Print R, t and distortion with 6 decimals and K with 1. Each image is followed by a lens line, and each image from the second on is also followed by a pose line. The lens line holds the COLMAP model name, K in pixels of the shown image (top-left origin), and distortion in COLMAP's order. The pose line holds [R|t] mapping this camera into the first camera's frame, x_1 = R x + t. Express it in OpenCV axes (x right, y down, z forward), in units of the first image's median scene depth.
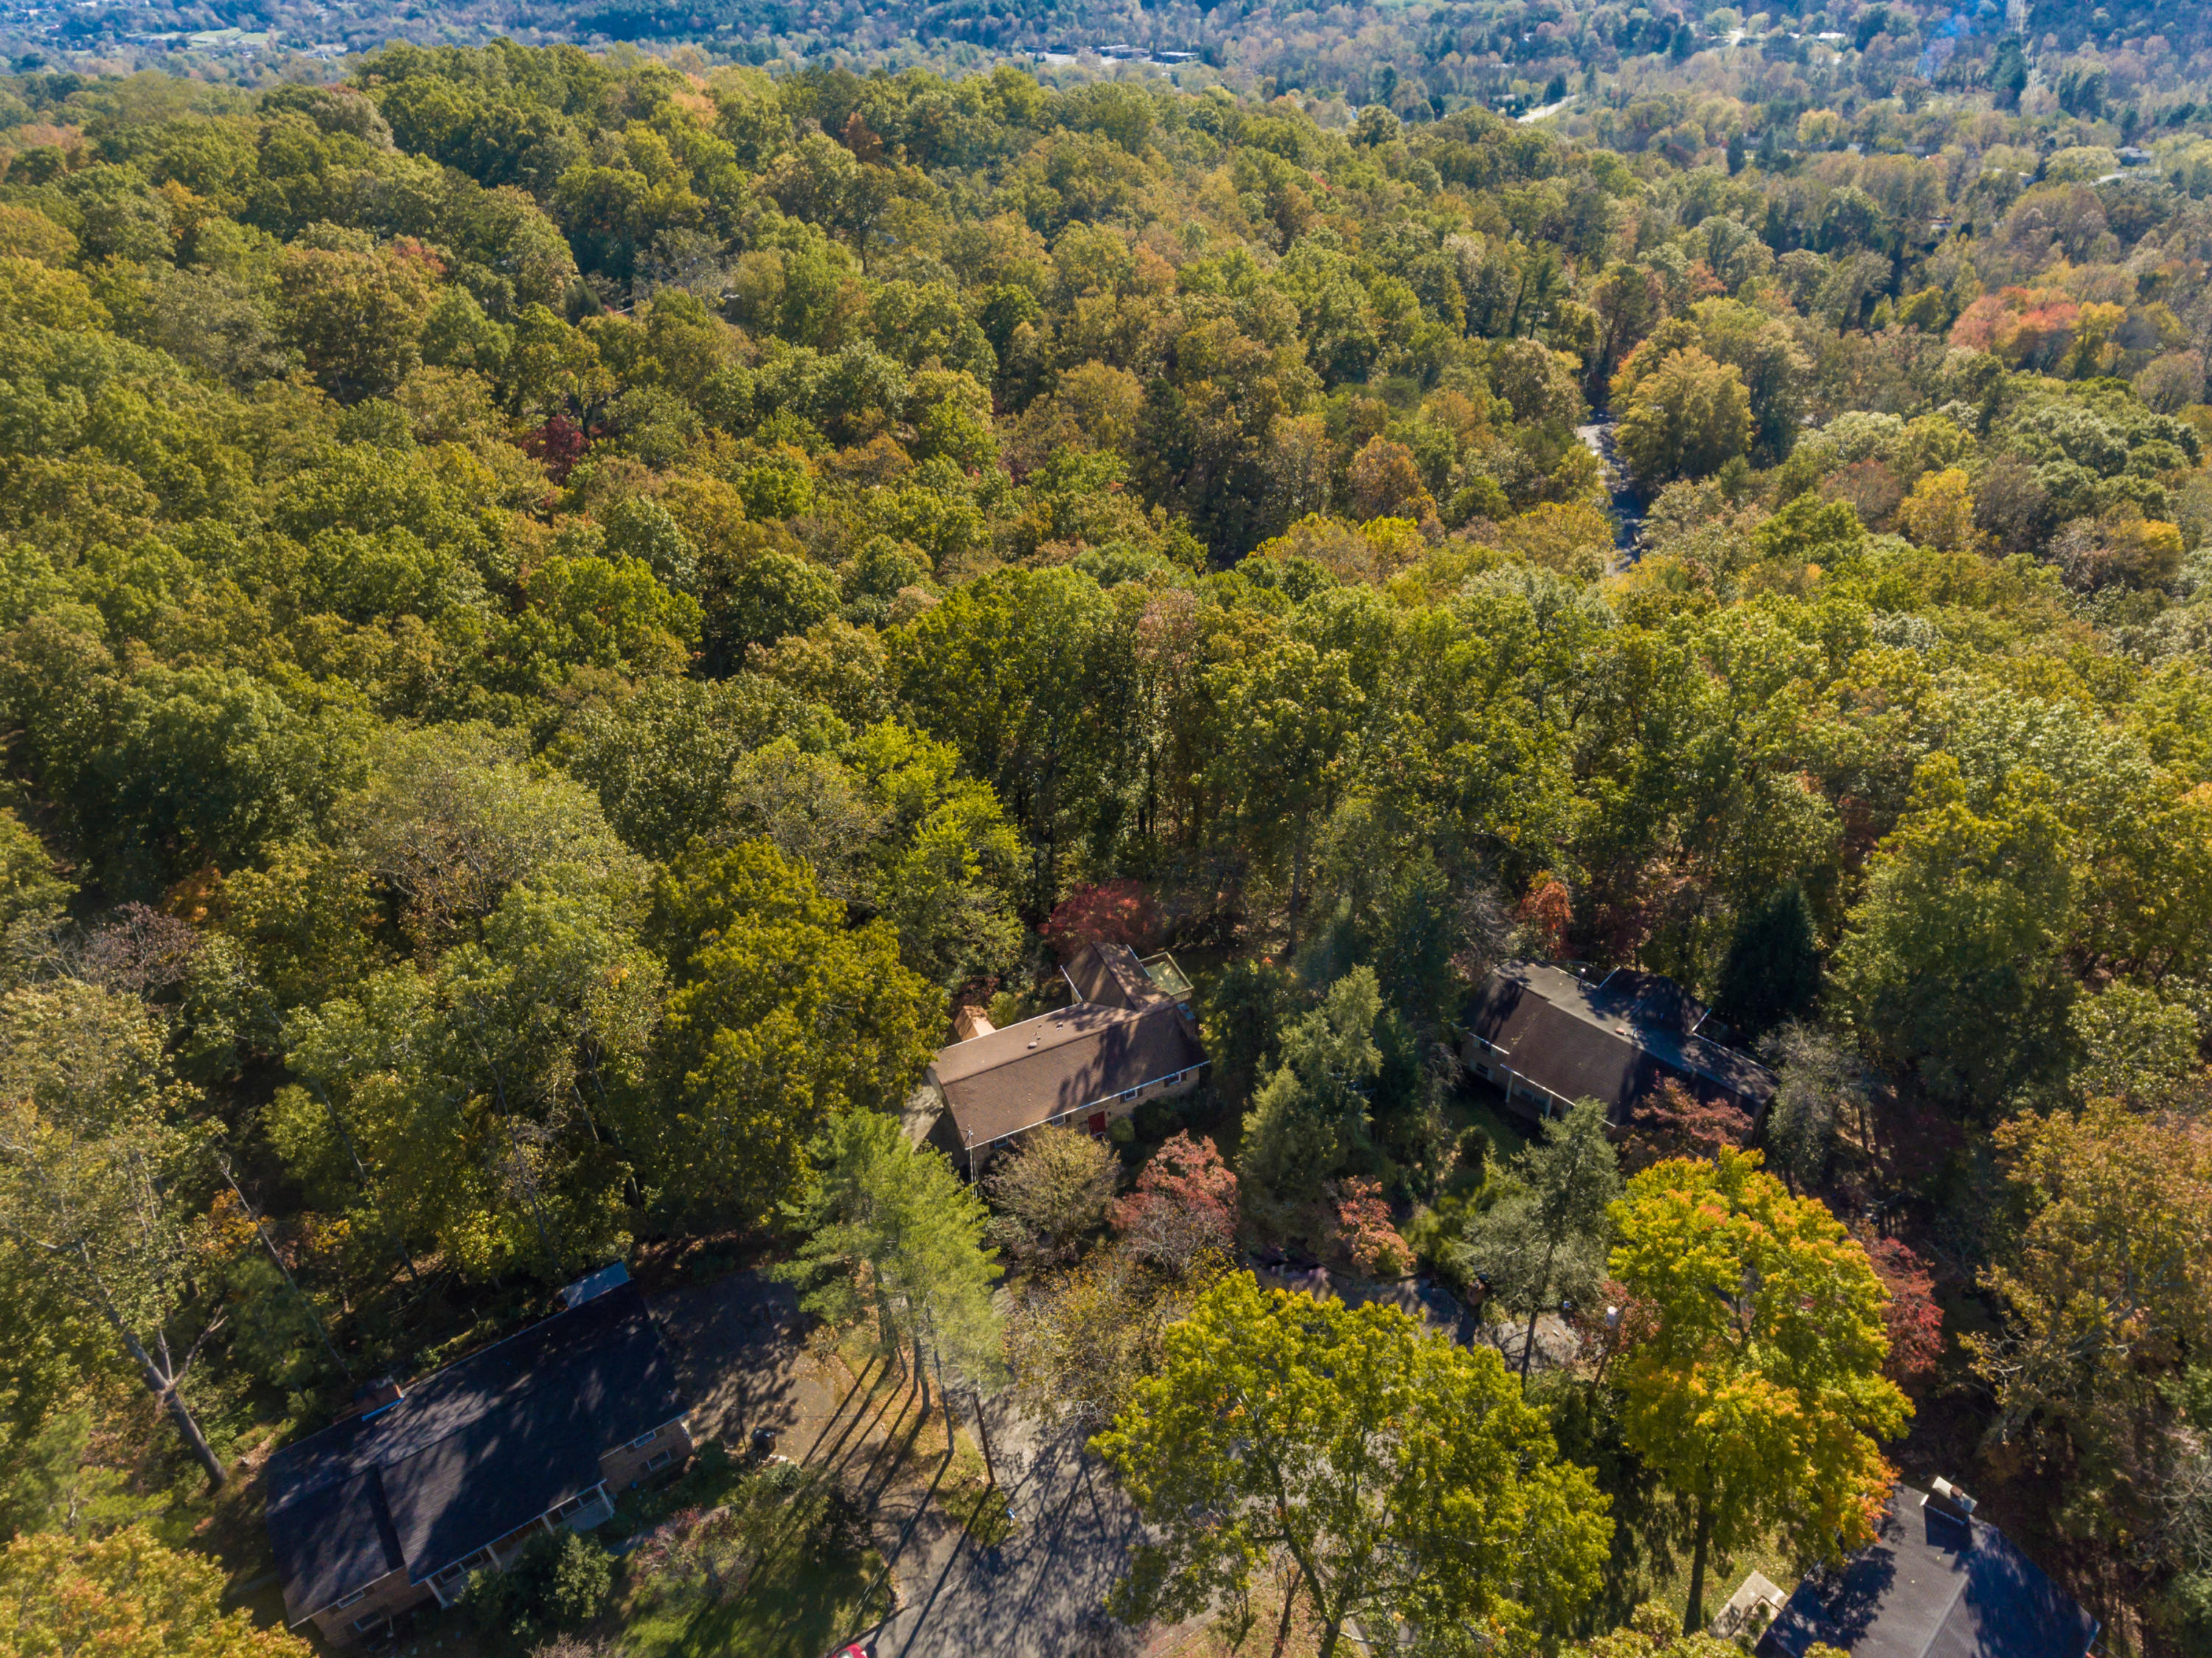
lens RADIAL K [[1285.9, 0, 1106.0], [0, 1285.9, 829.0], [0, 0, 1]] dist [-0.006080, 0.000596]
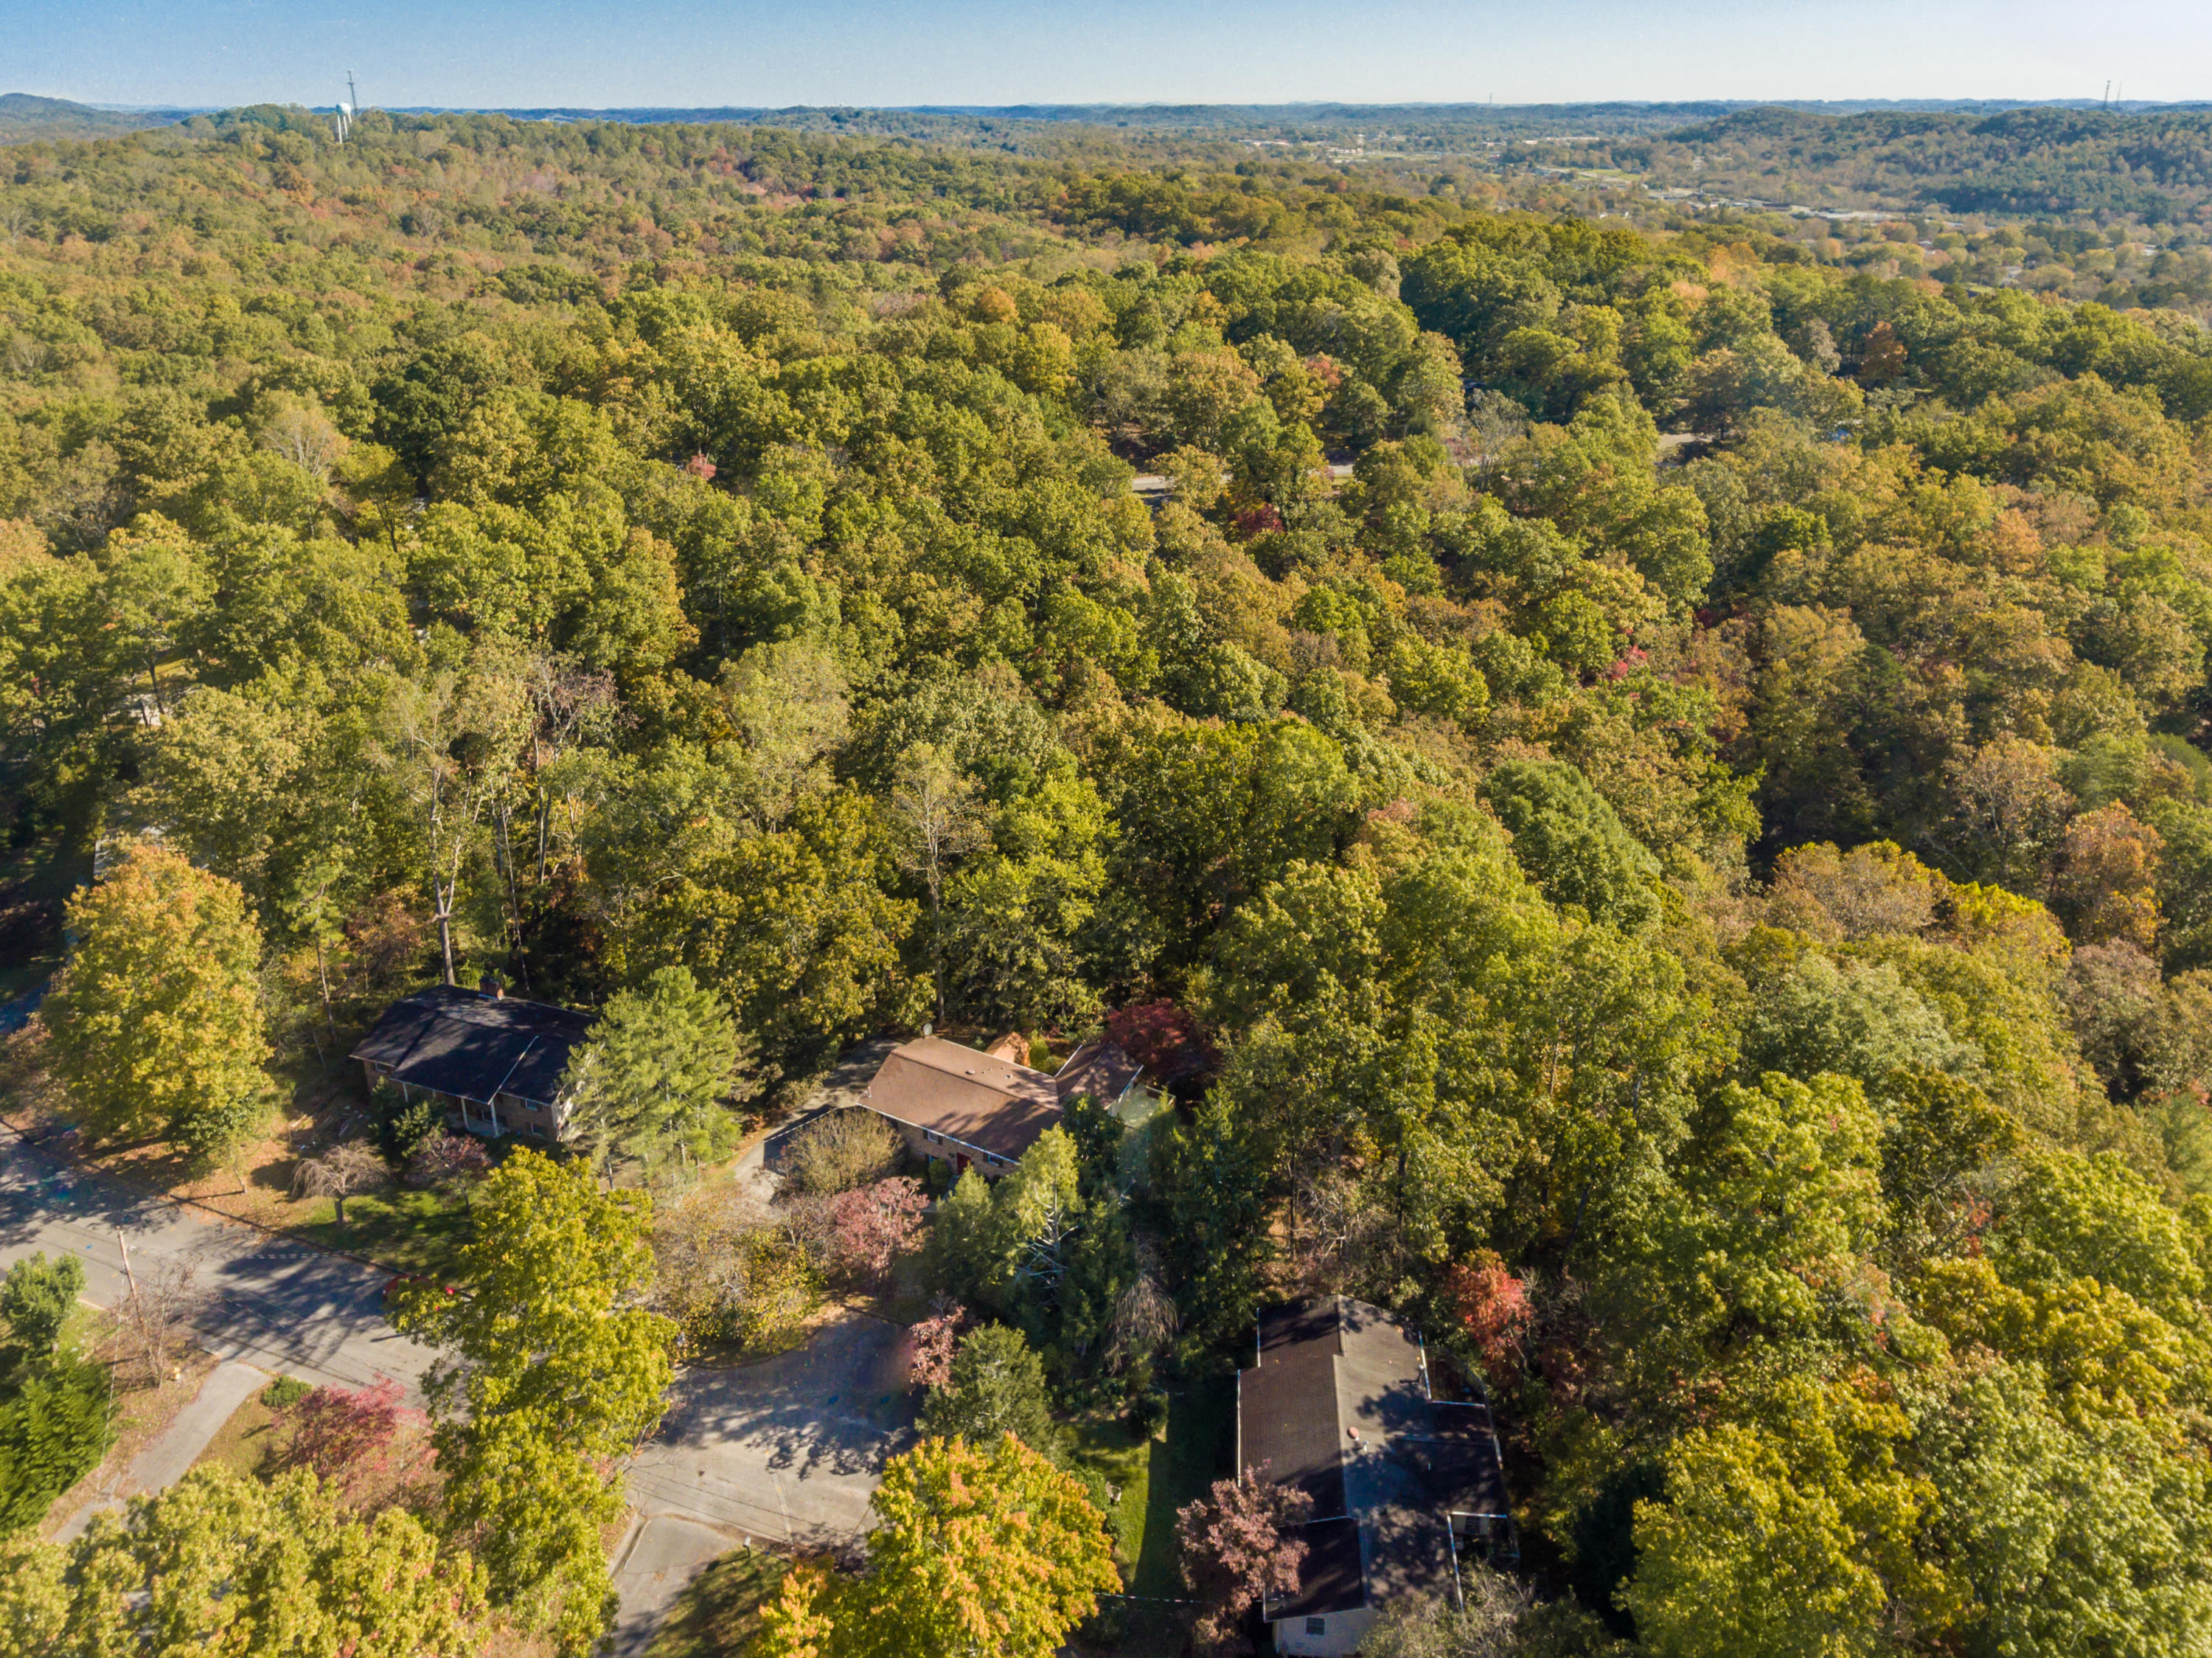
lens RADIAL K [[1278.6, 0, 1102.6], [0, 1278.6, 664.9], [0, 0, 1]] dist [-0.000744, 0.000313]
pose [[0.643757, 0.332527, -0.689204, 0.538021], [-0.464817, 0.885379, -0.006990, -0.156541], [0.607883, 0.324854, 0.724533, 0.102713]]
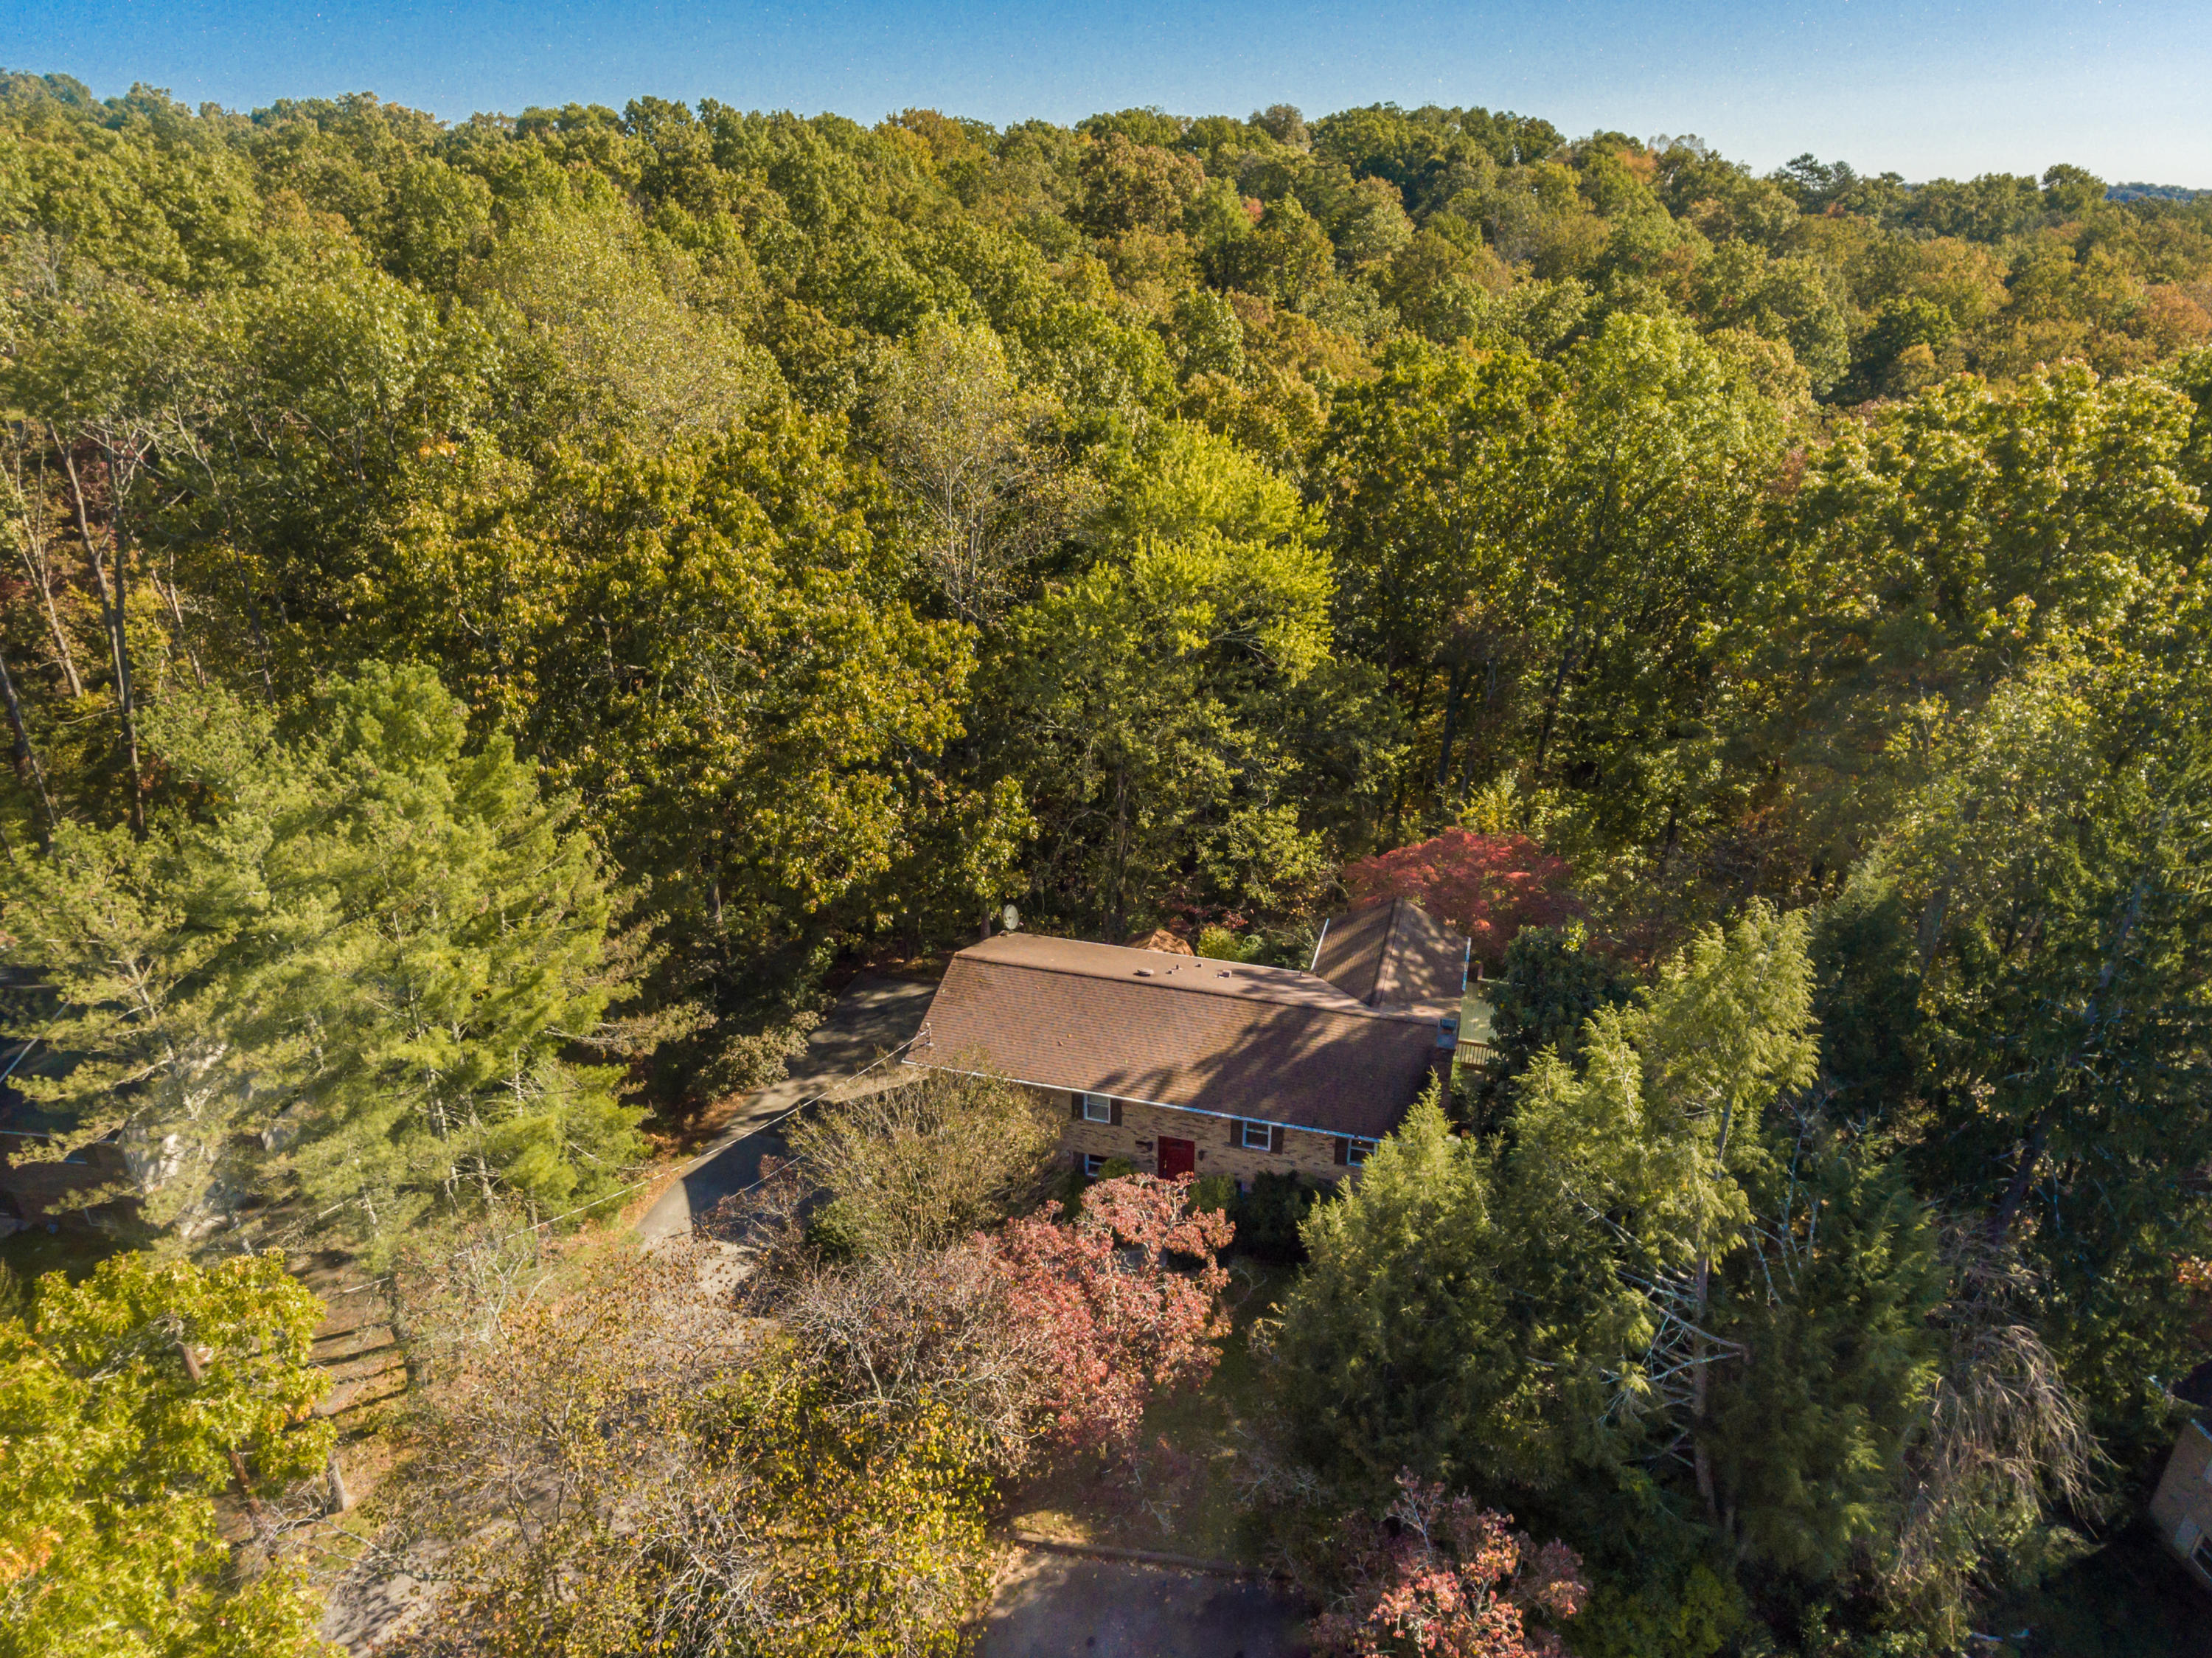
lens RADIAL K [[1323.5, 0, 1112.2], [0, 1323.5, 839.0], [0, 0, 1]] dist [-0.002082, 0.001155]
pose [[0.769013, 0.308298, -0.559974, 0.167159], [-0.388921, 0.920872, -0.027113, 0.109564], [0.507306, 0.238636, 0.828066, 0.429474]]
